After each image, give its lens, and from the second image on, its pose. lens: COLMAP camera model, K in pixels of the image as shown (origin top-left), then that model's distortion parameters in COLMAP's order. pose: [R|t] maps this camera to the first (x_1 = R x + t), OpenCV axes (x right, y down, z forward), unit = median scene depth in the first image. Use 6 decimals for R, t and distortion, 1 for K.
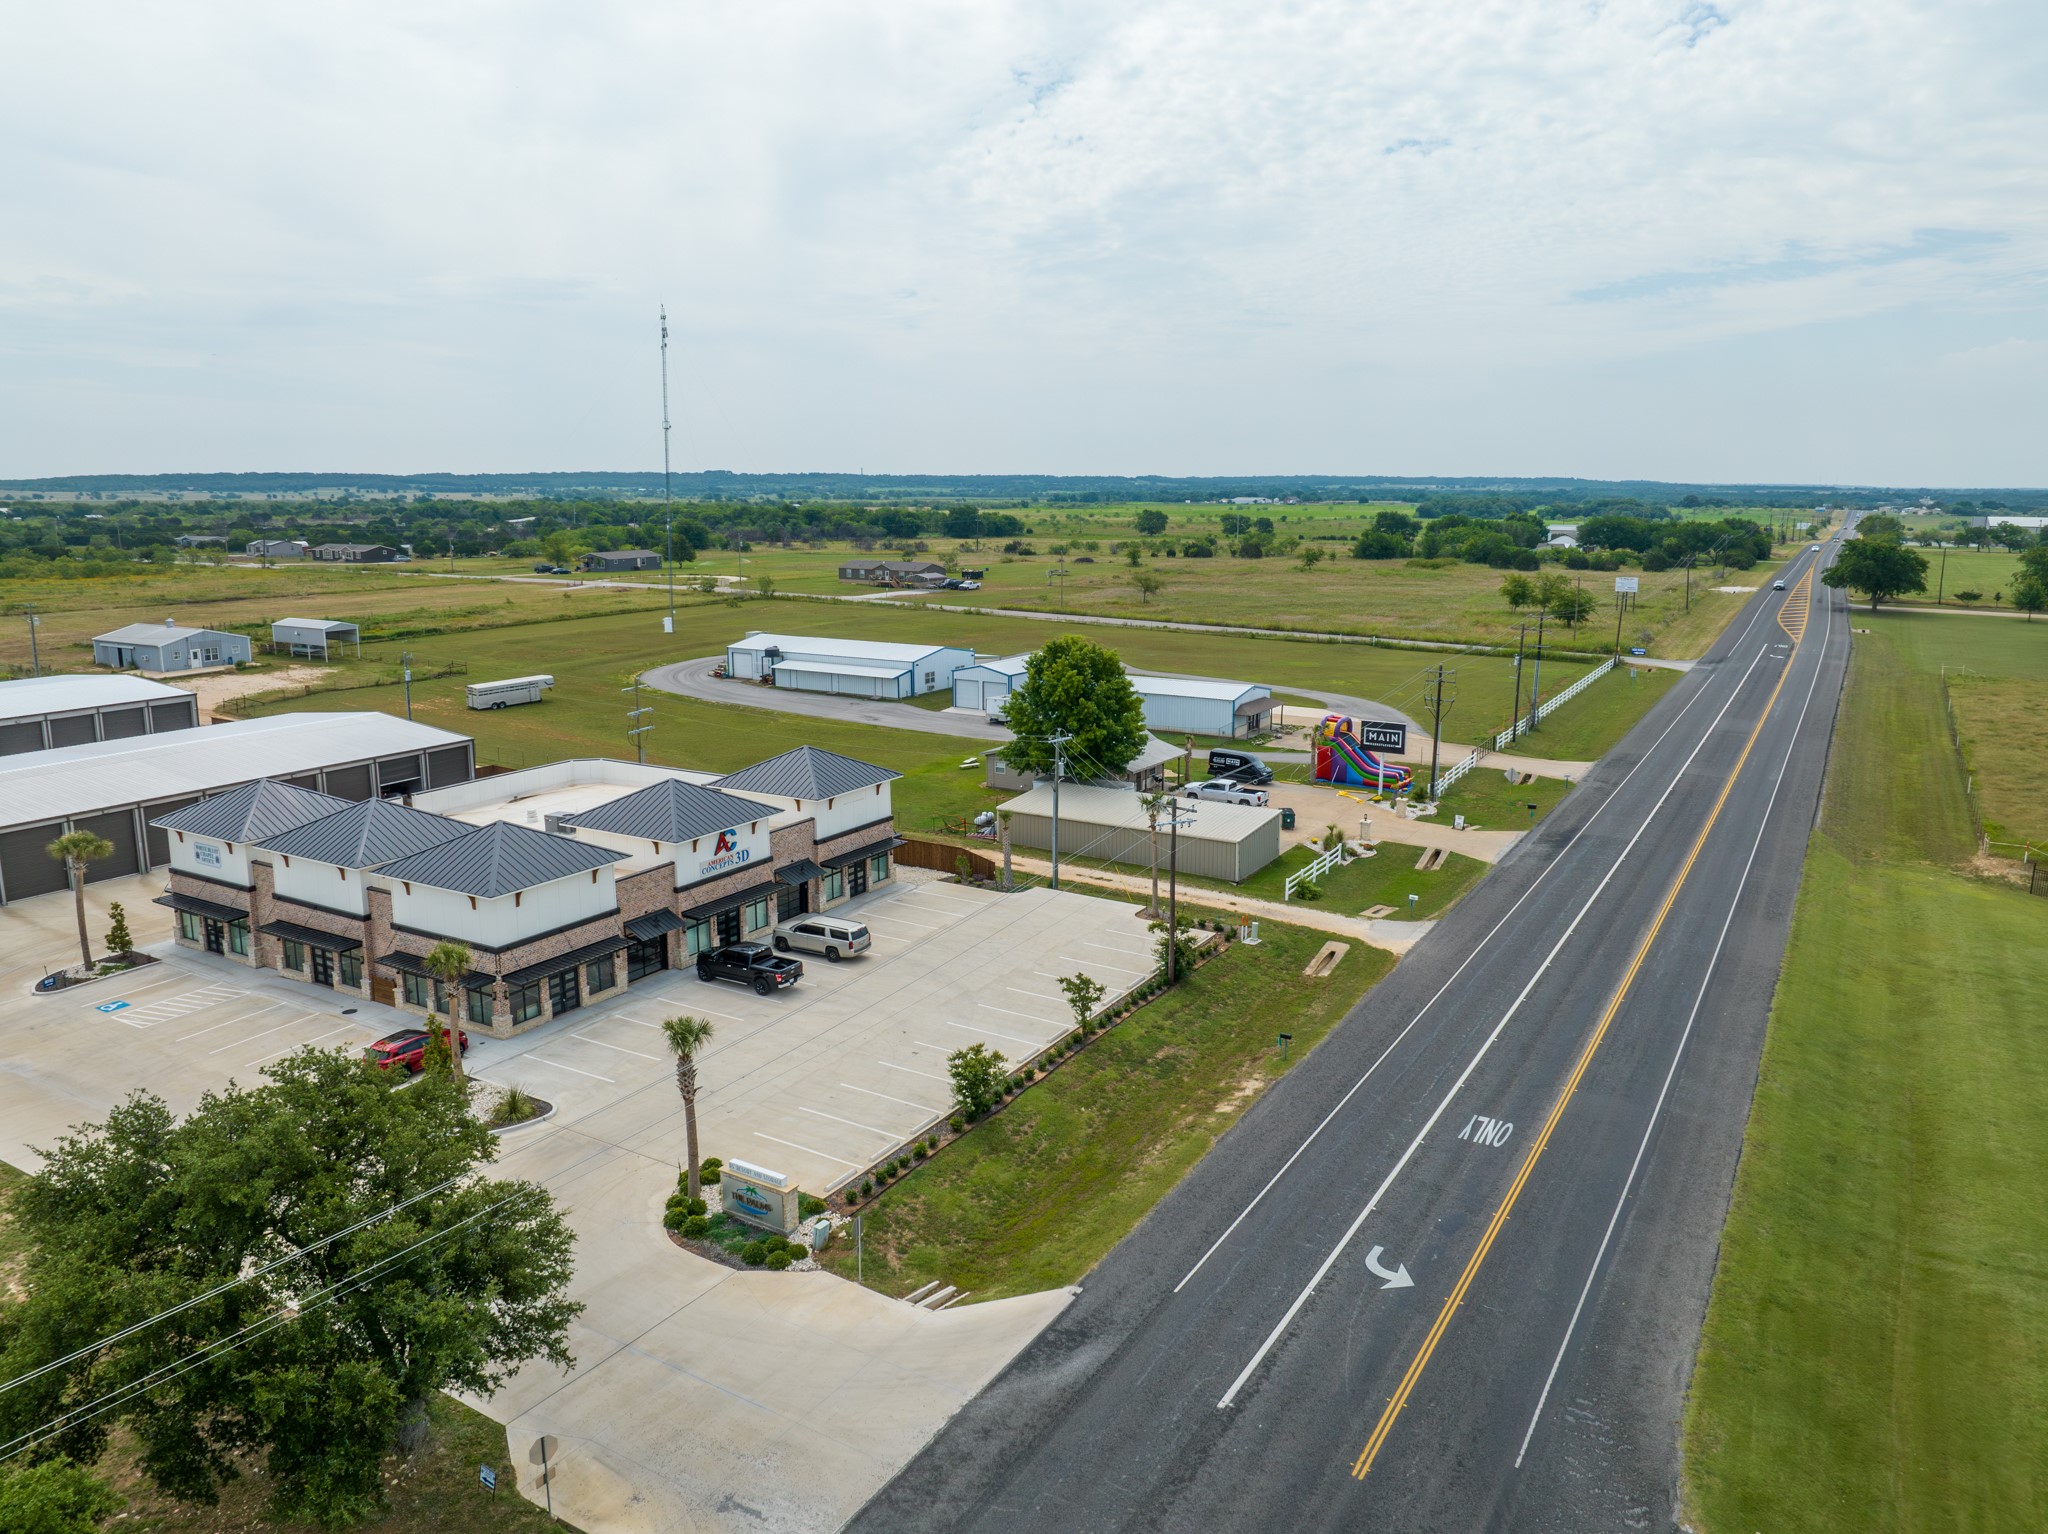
lens RADIAL K [[1451.2, 0, 1022.3], [0, 1451.2, 737.5], [0, 0, 1]] dist [-0.031398, 0.001754]
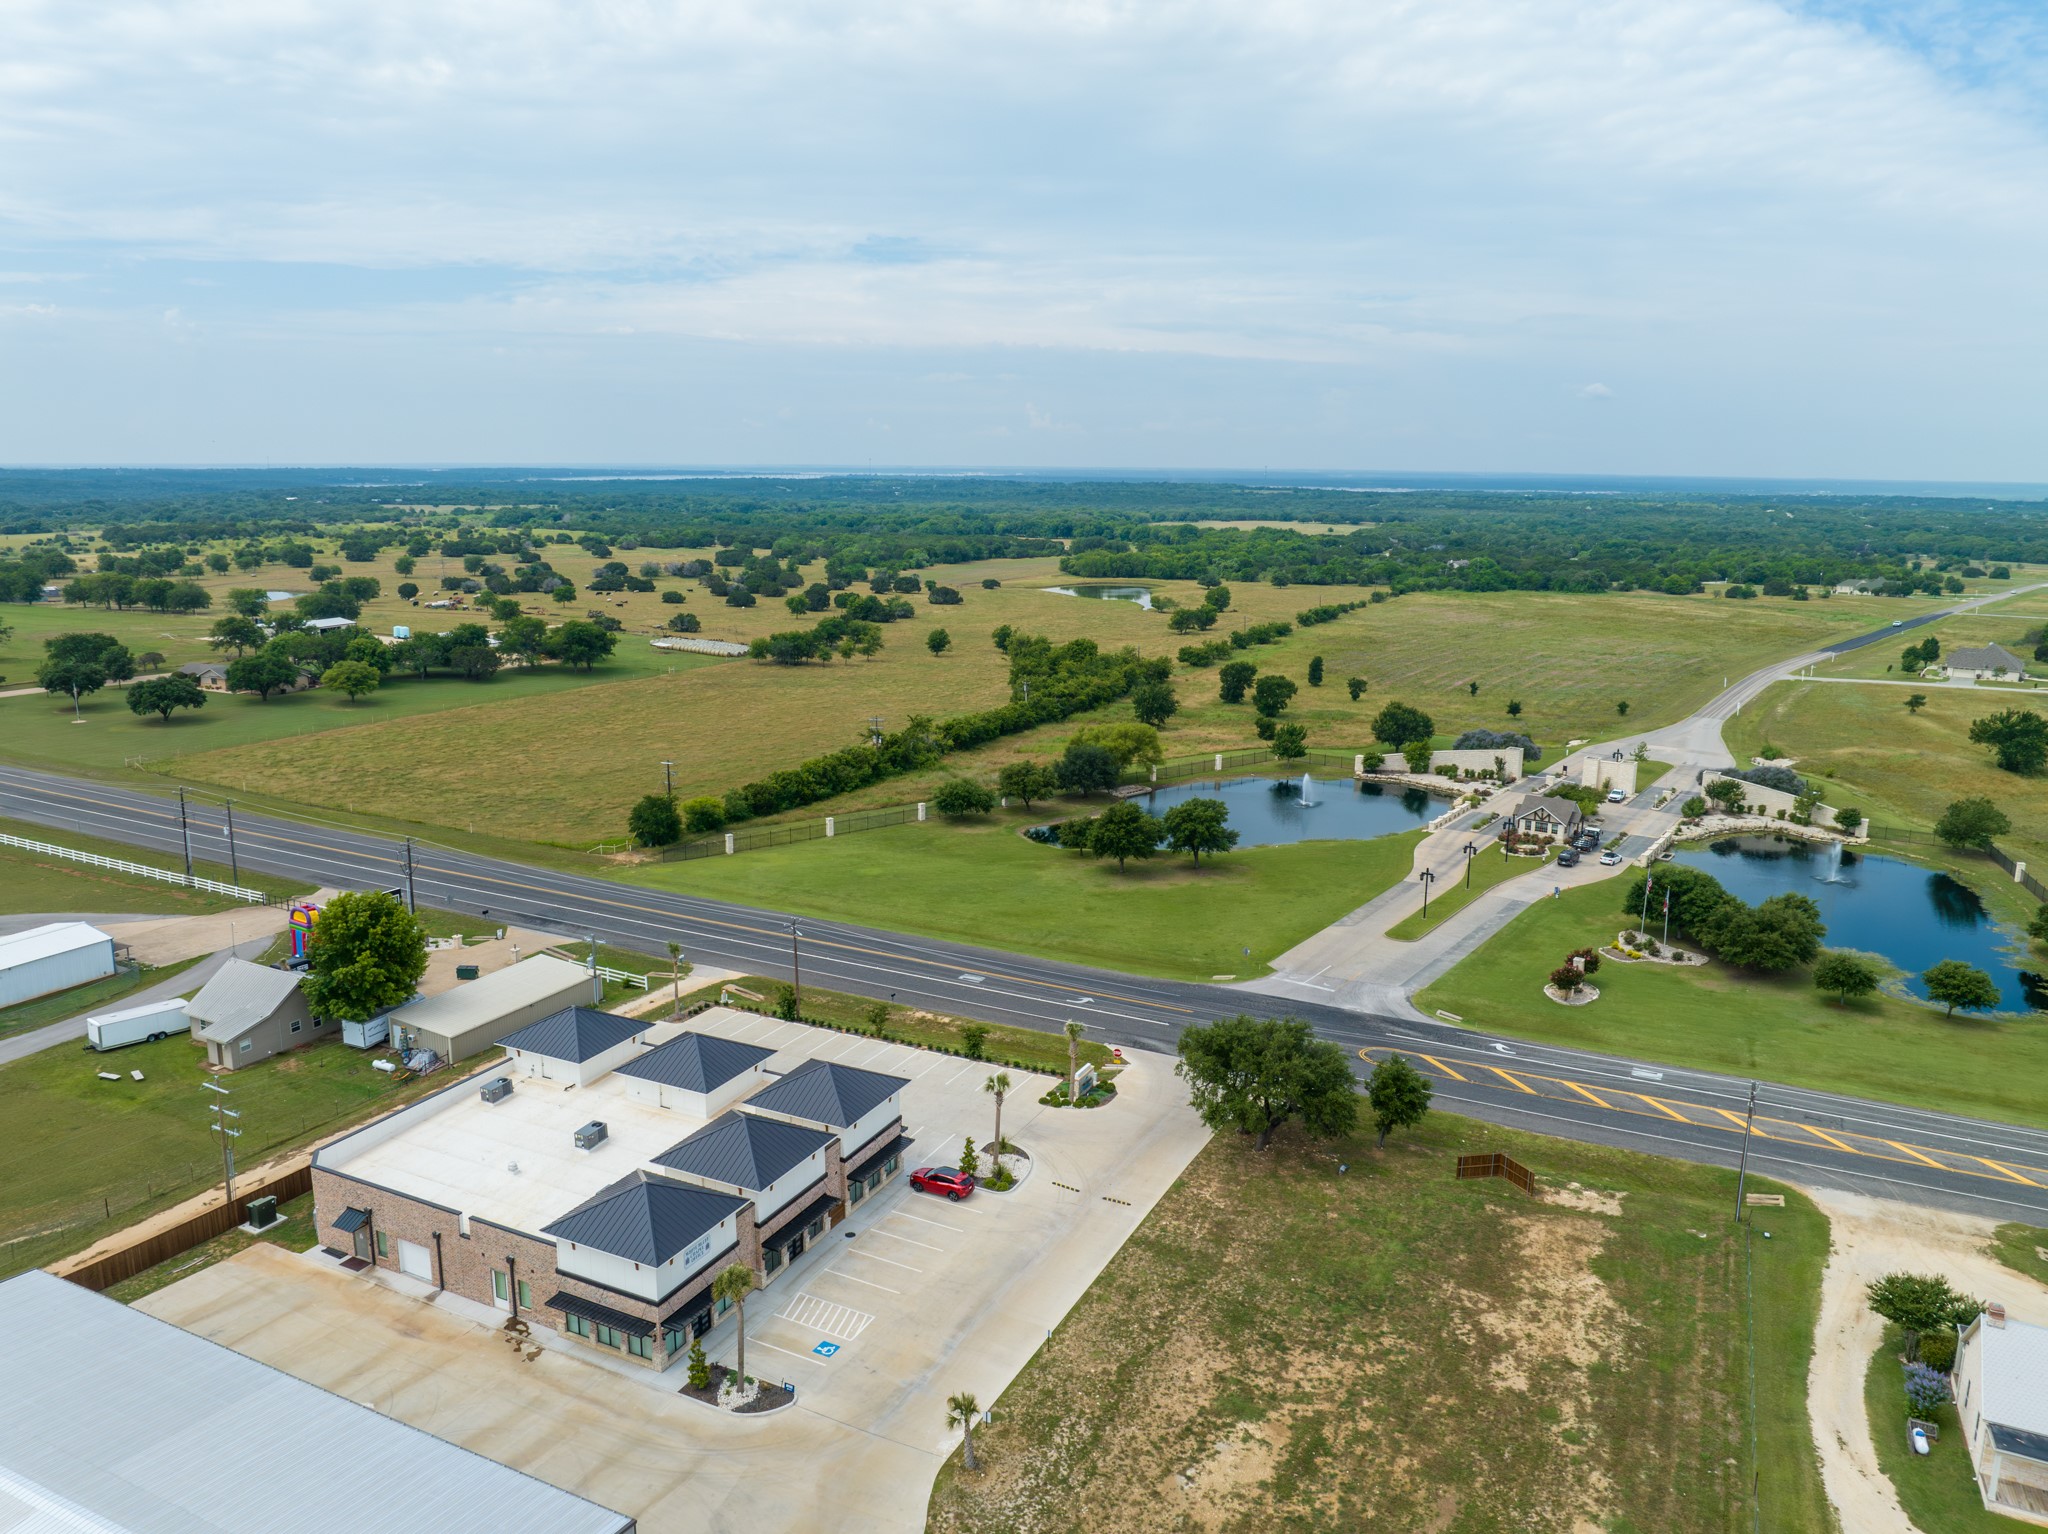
lens RADIAL K [[1451.7, 0, 1024.0], [0, 1451.7, 767.0], [0, 0, 1]] dist [-0.039224, 0.000573]
pose [[-0.088936, -0.205487, 0.974610, -1.611822], [0.163012, 0.962292, 0.217765, -0.478545], [-0.982607, 0.178241, -0.052086, 0.767668]]
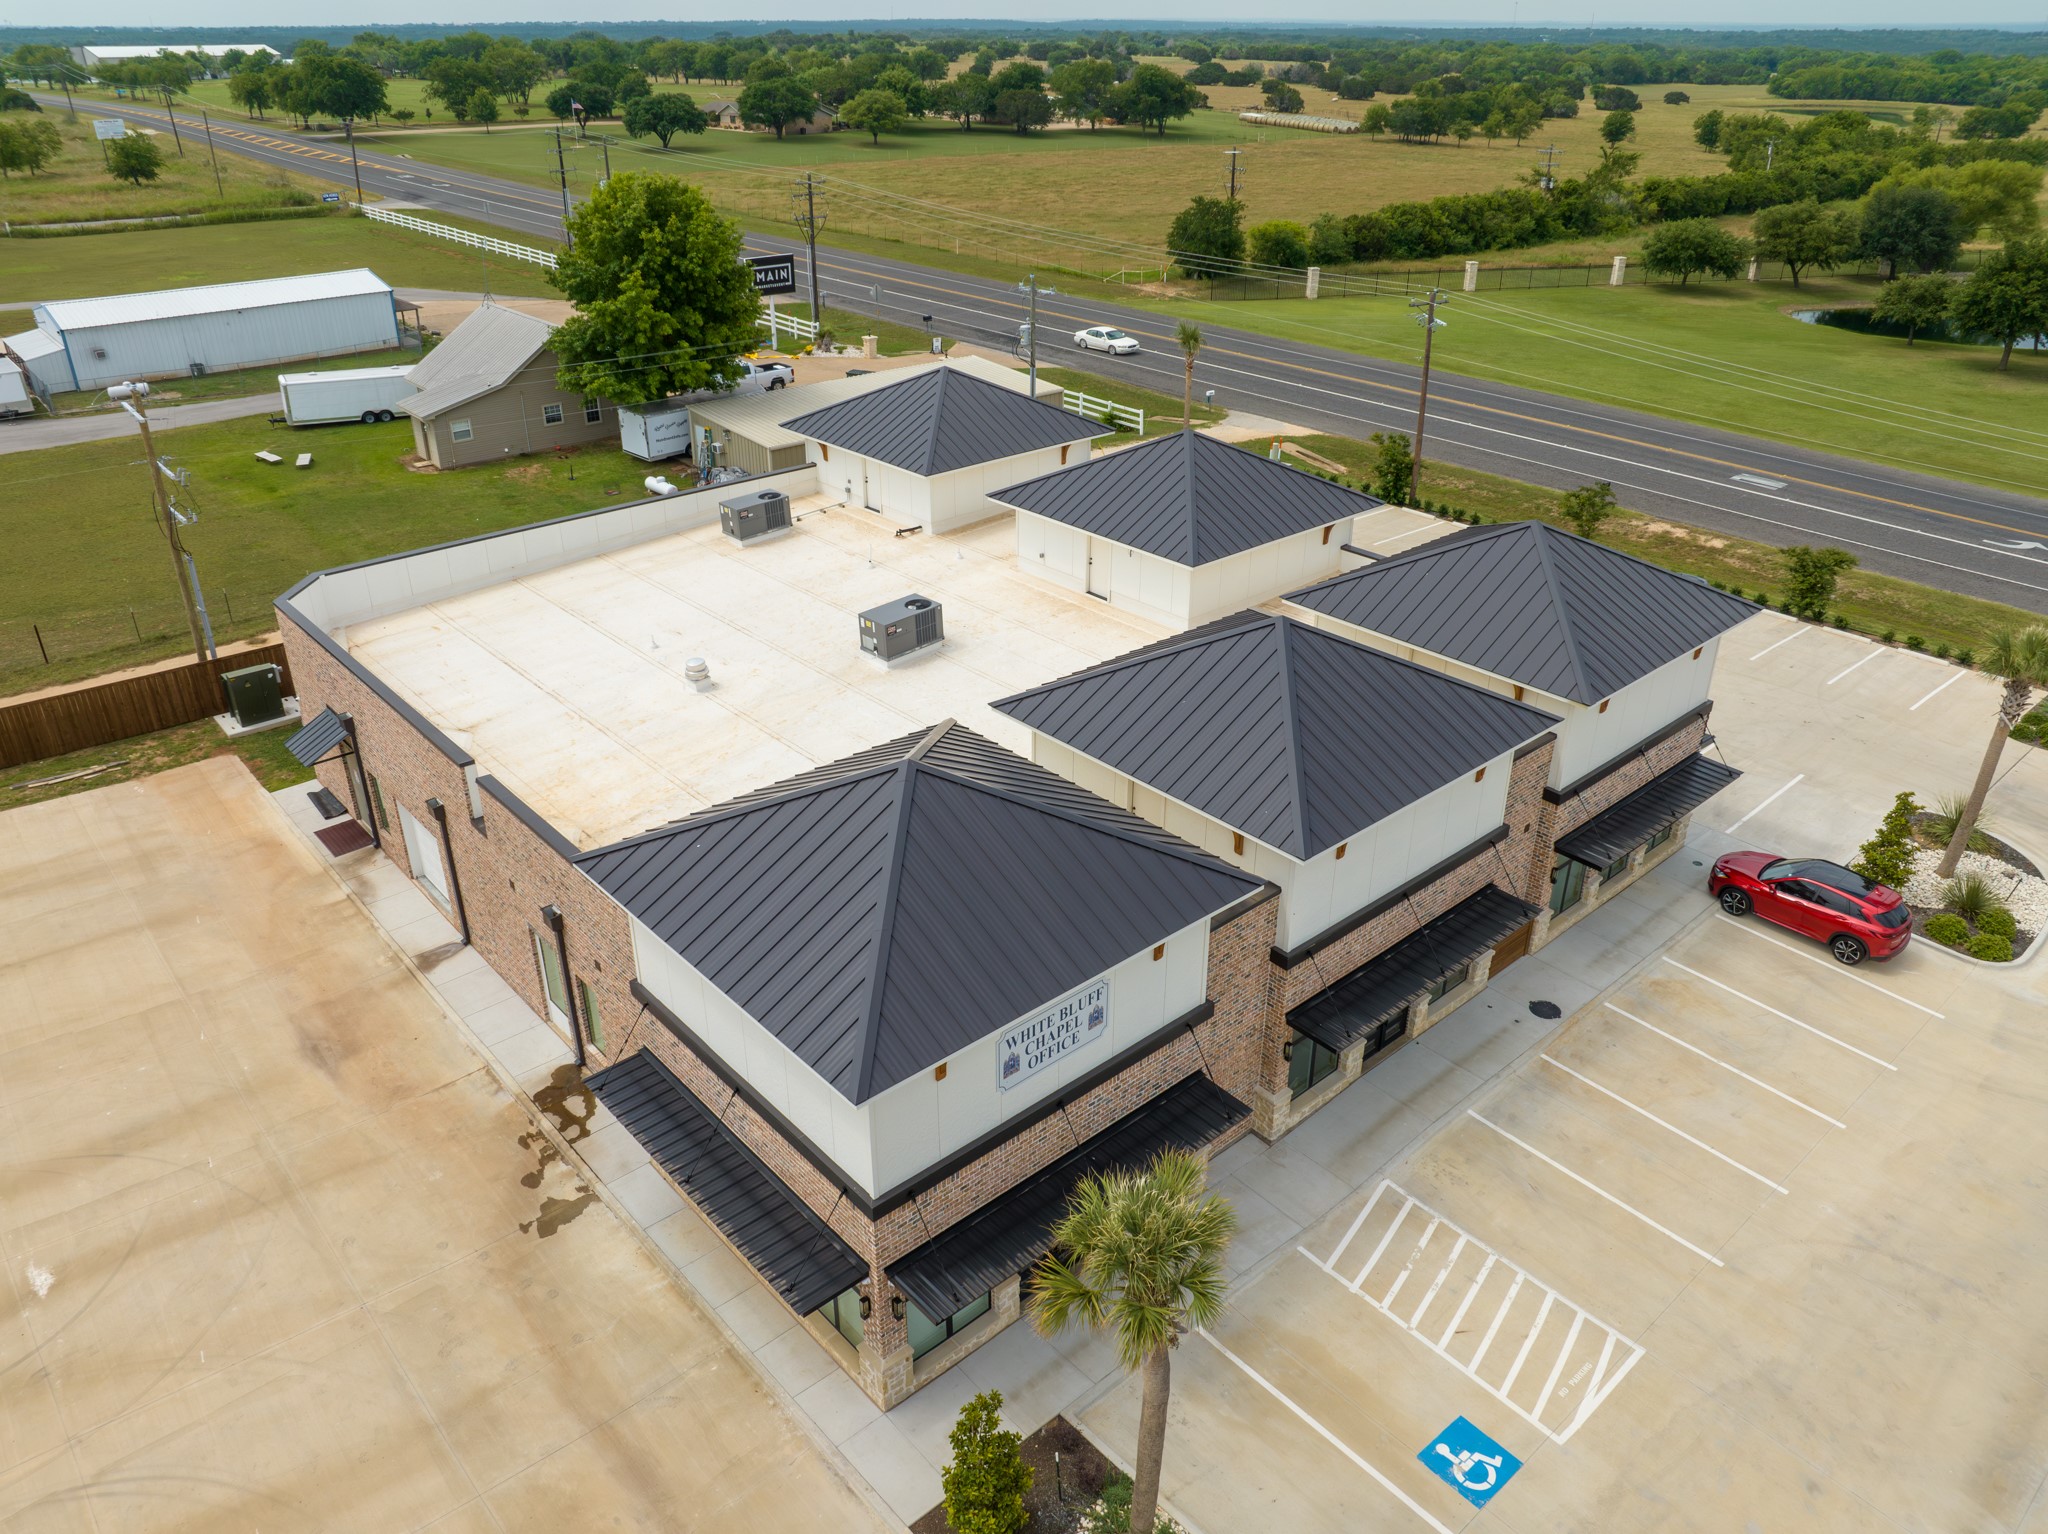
lens RADIAL K [[1451.7, 0, 1024.0], [0, 1451.7, 767.0], [0, 0, 1]] dist [-0.039224, 0.000573]
pose [[0.303597, -0.441171, 0.844510, -0.819146], [0.165768, 0.897284, 0.409148, -0.096608], [-0.938270, 0.015776, 0.345545, 0.922318]]
